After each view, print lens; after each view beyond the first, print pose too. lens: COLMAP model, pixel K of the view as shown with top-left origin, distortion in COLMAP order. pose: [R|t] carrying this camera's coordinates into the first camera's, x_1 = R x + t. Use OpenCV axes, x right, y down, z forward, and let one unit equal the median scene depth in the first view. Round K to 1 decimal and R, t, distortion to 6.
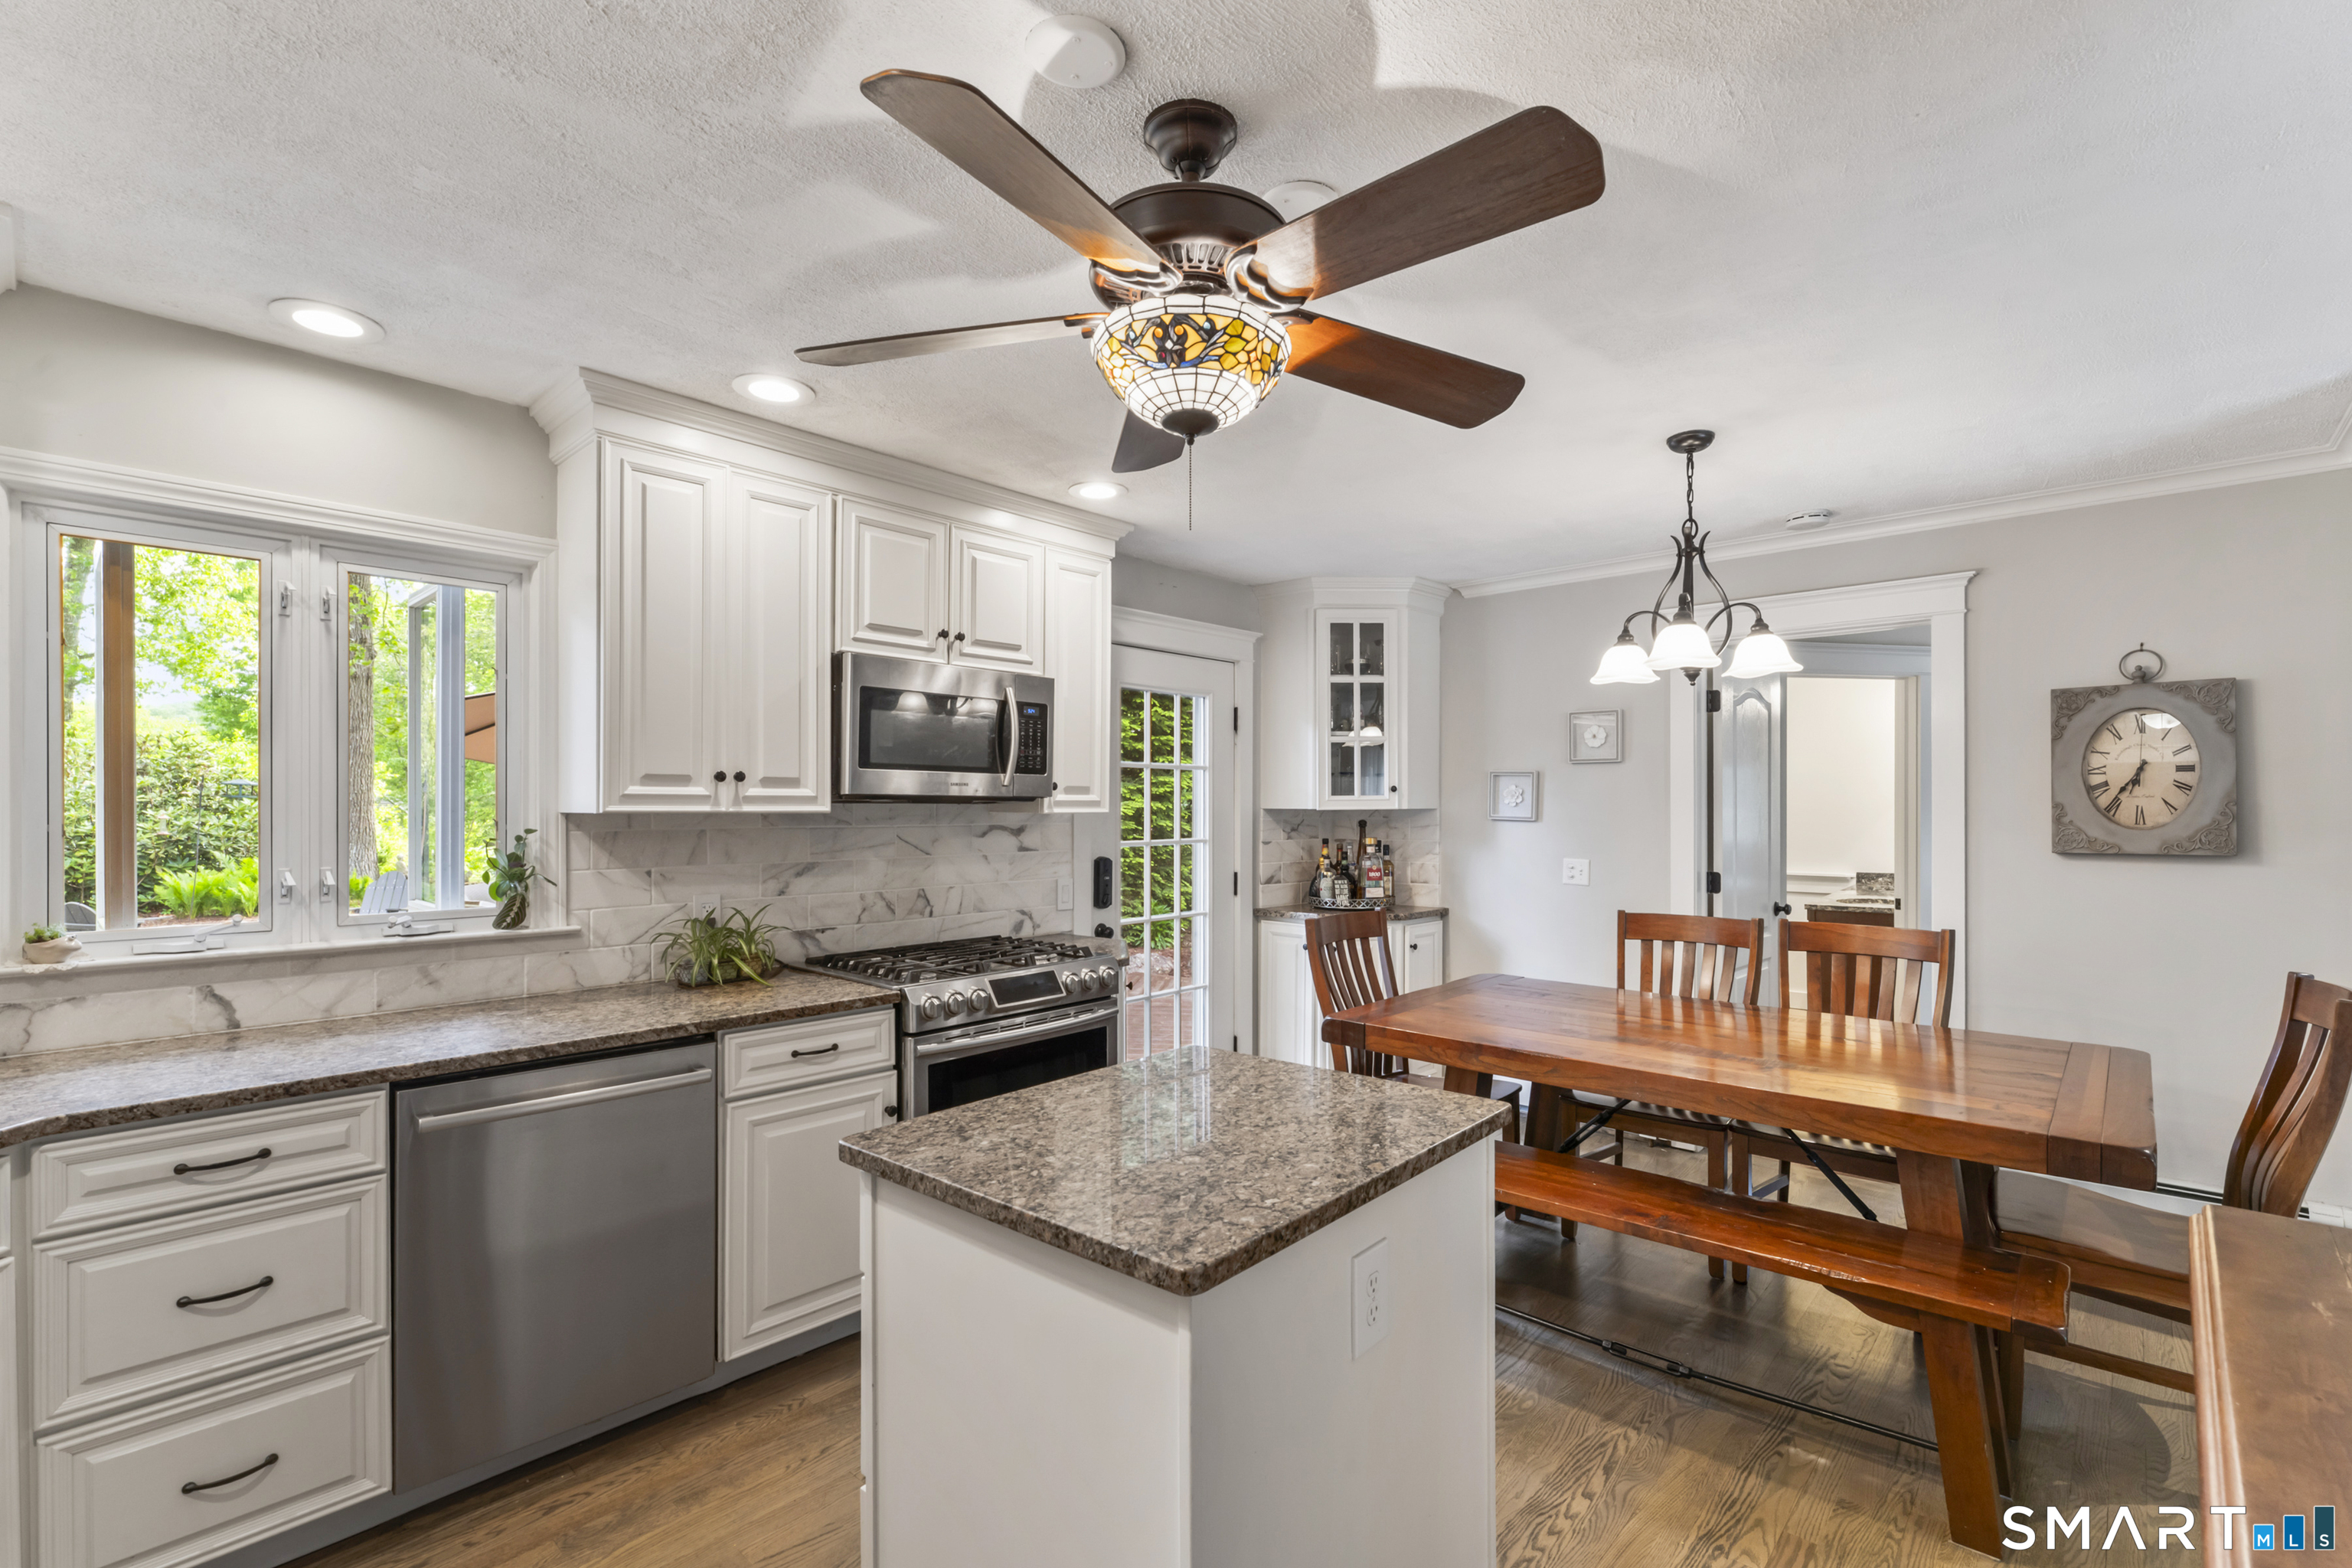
lens RADIAL K [[1038.4, 0, 1183.7], [0, 1038.4, 804.6], [0, 0, 1]] dist [0.001590, -0.000030]
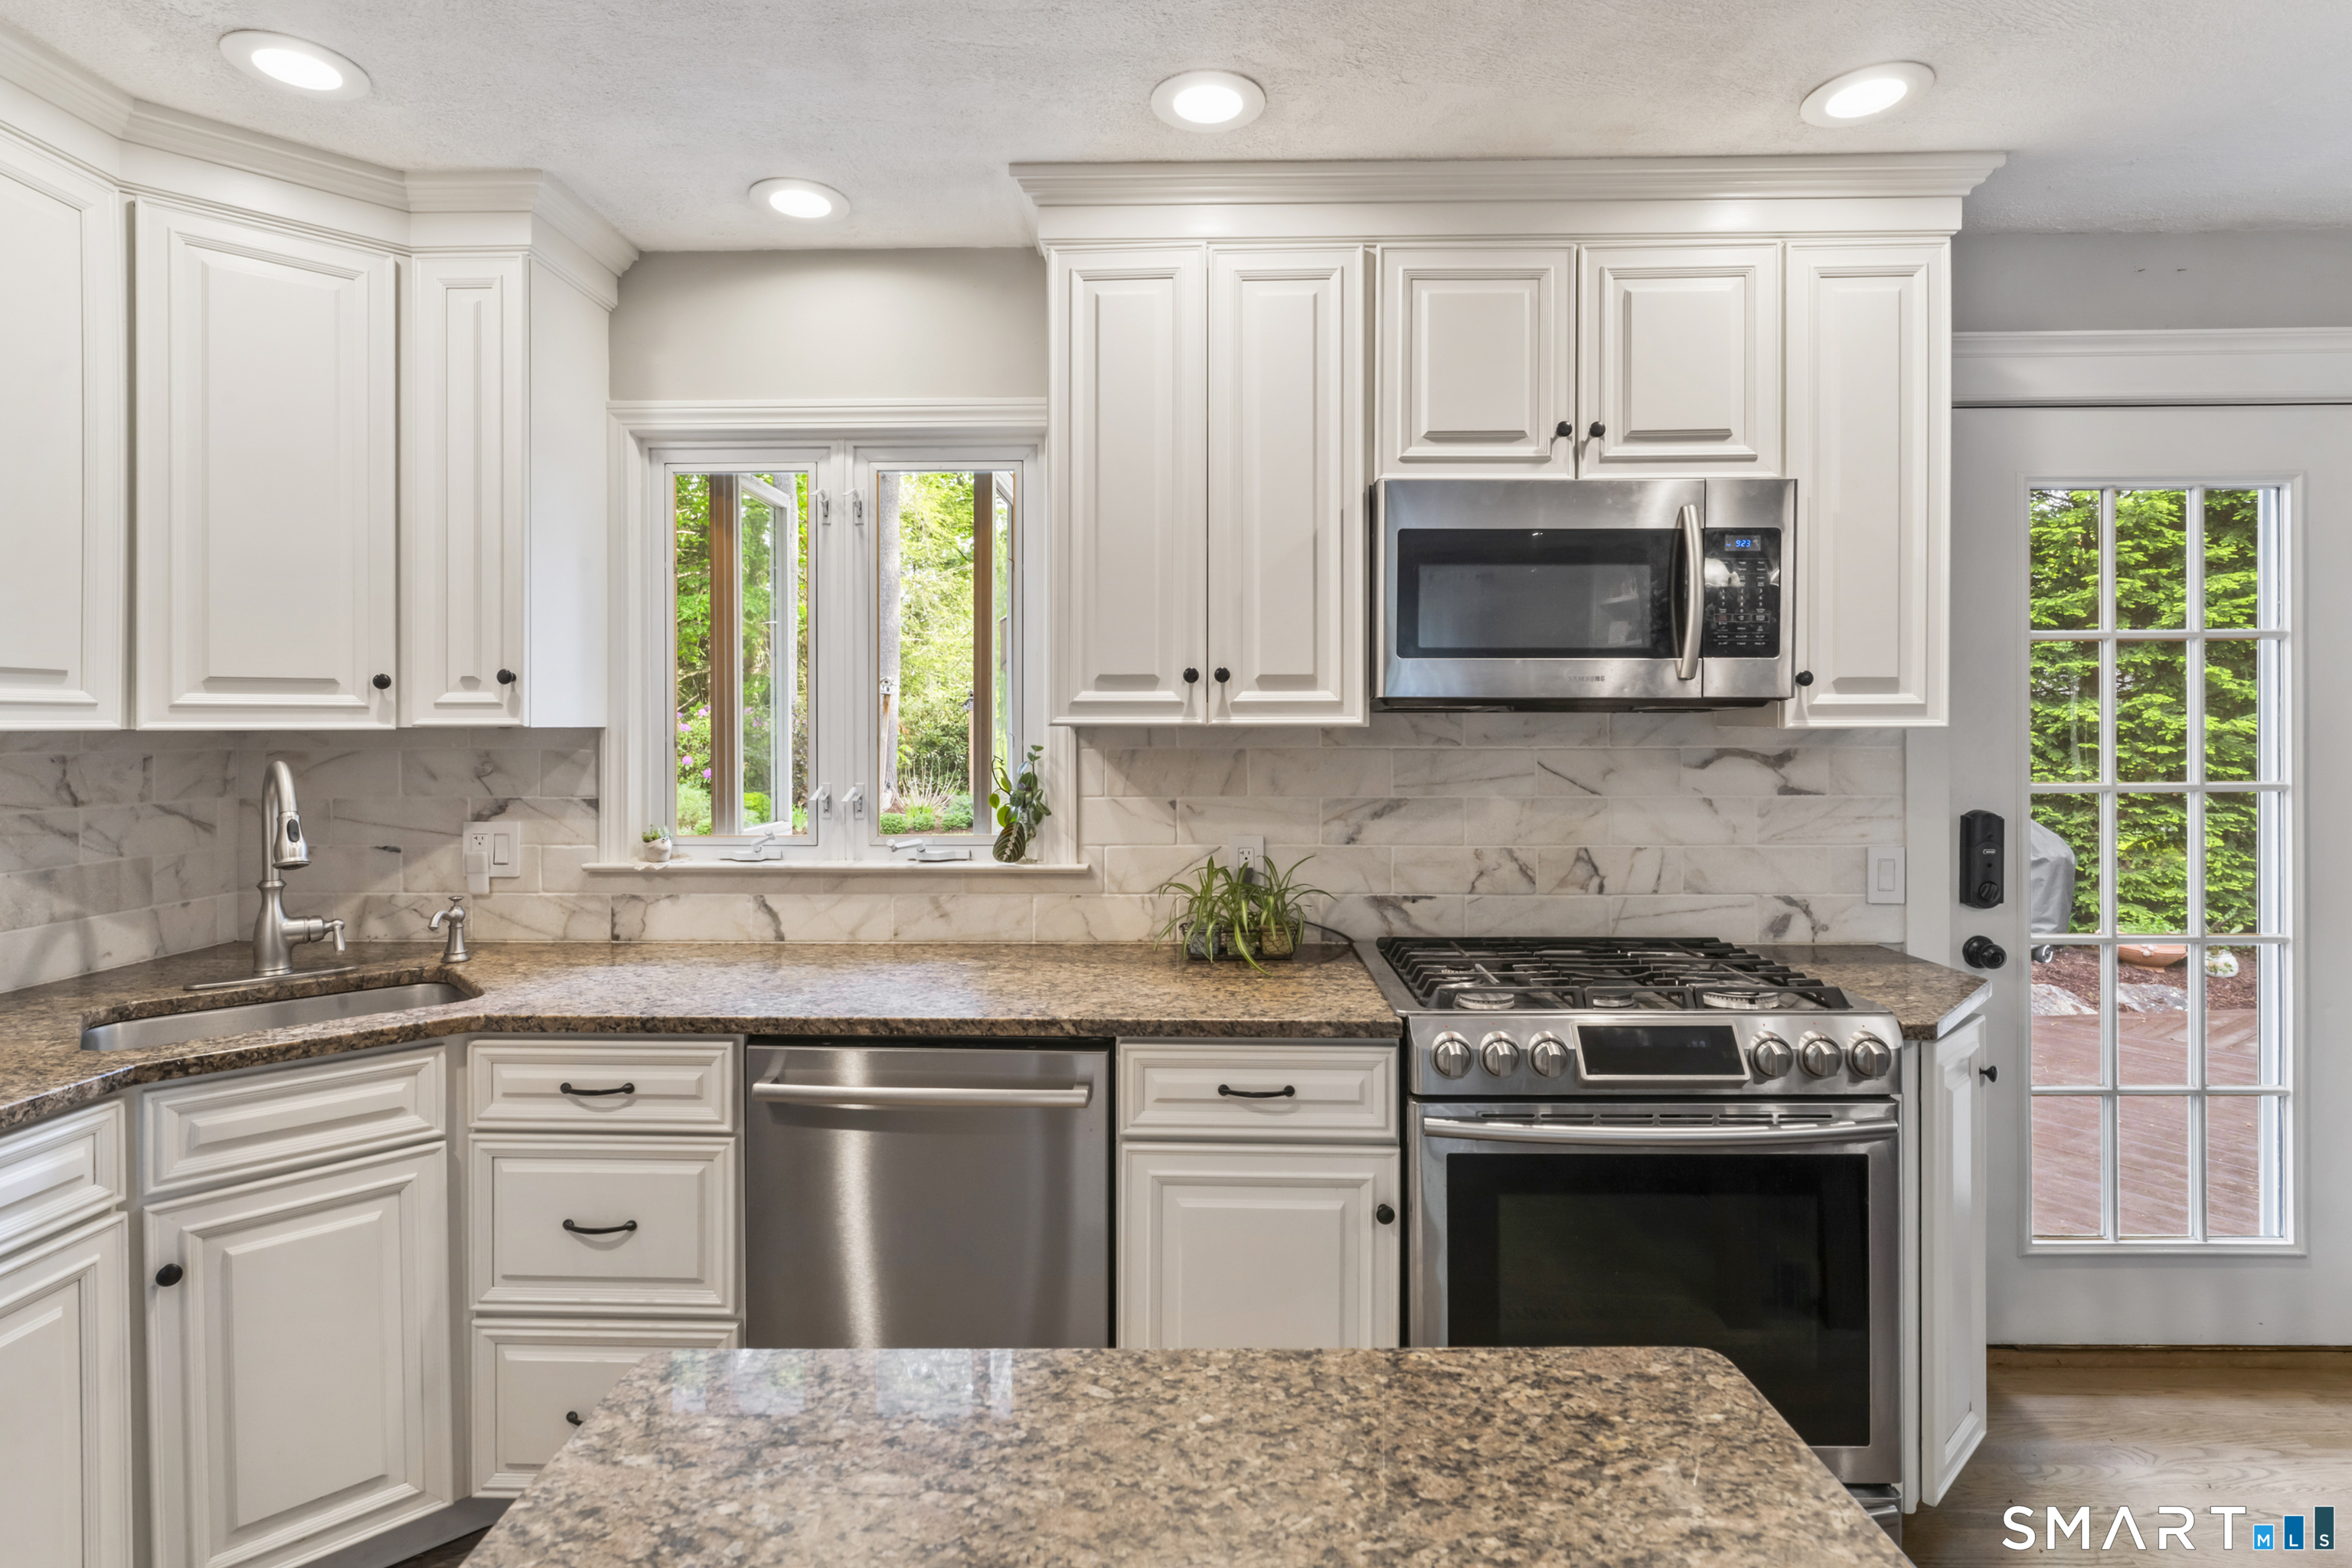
lens RADIAL K [[1158.1, 0, 1195.3], [0, 1158.1, 723.3], [0, 0, 1]] dist [-0.001672, 0.000218]
pose [[0.658189, -0.002938, -0.752847, 0.155112], [0.003773, 0.999993, -0.000604, 0.006500], [0.752844, -0.002443, 0.658195, 0.460154]]
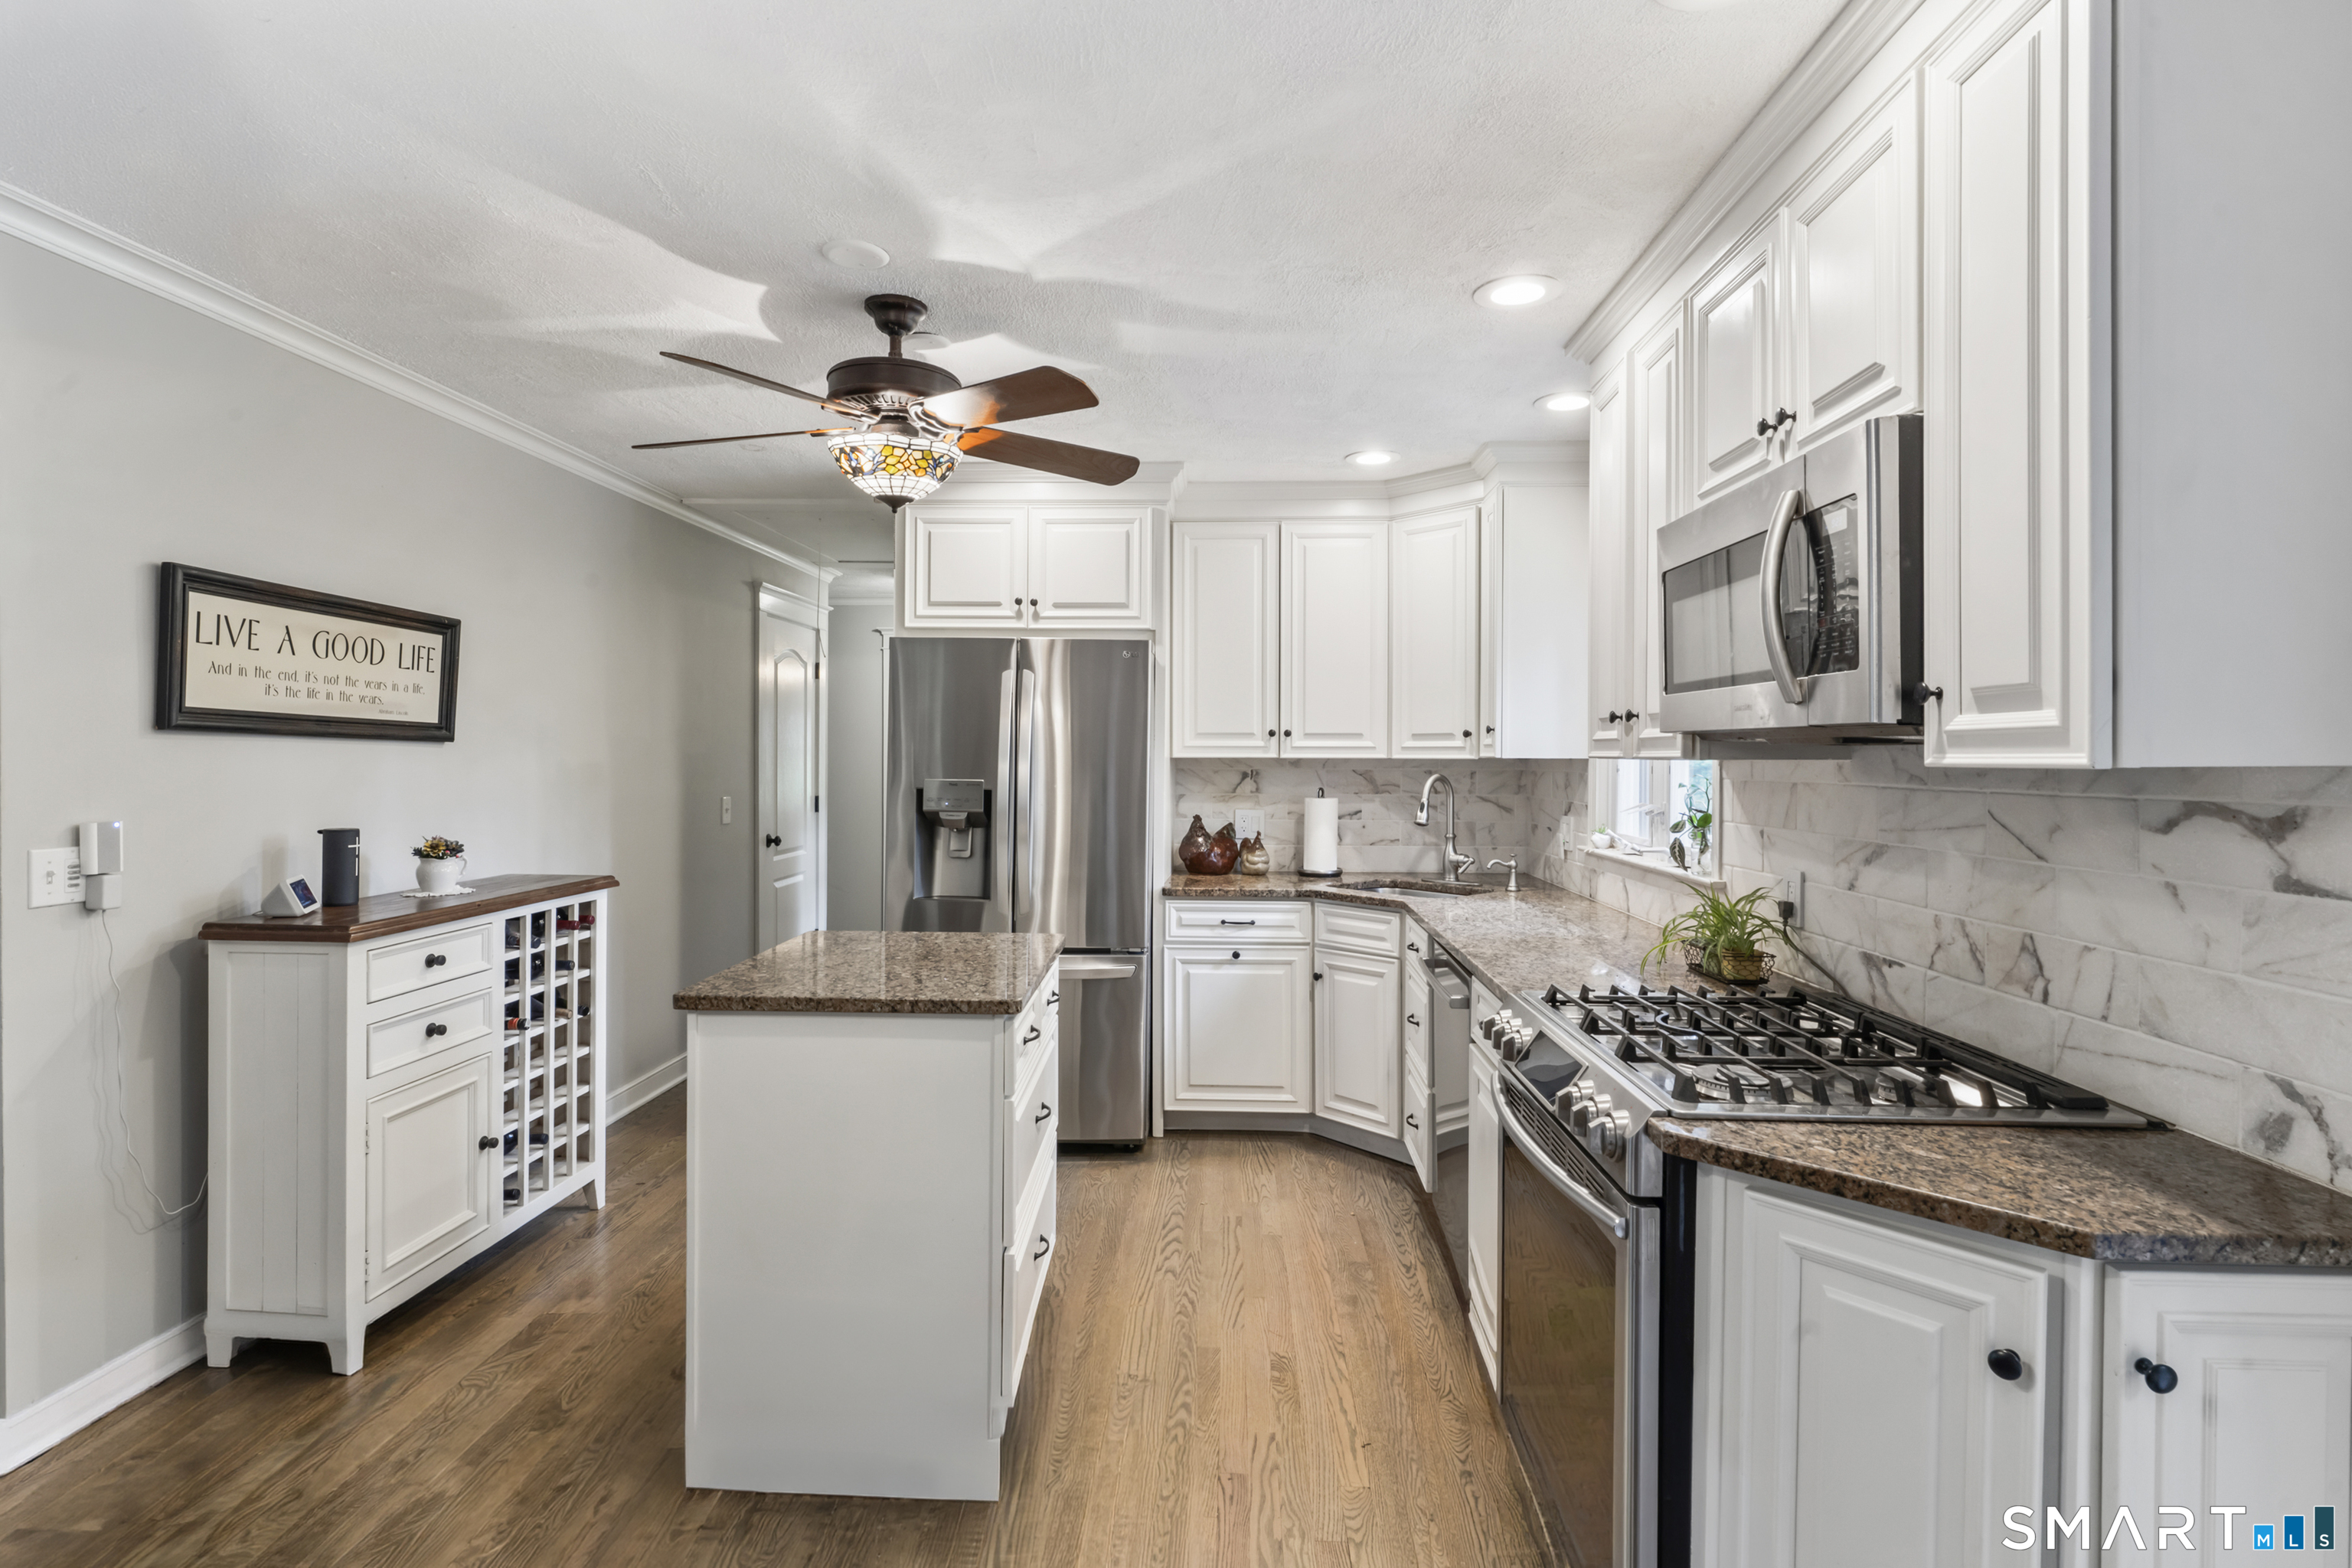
lens RADIAL K [[1158.1, 0, 1182.2], [0, 1158.1, 763.7], [0, 0, 1]] dist [-0.001672, 0.000218]
pose [[-0.765060, 0.000590, -0.643958, 0.442237], [-0.003173, 0.999984, 0.004687, 0.008562], [0.643951, 0.005629, -0.765046, 1.461564]]
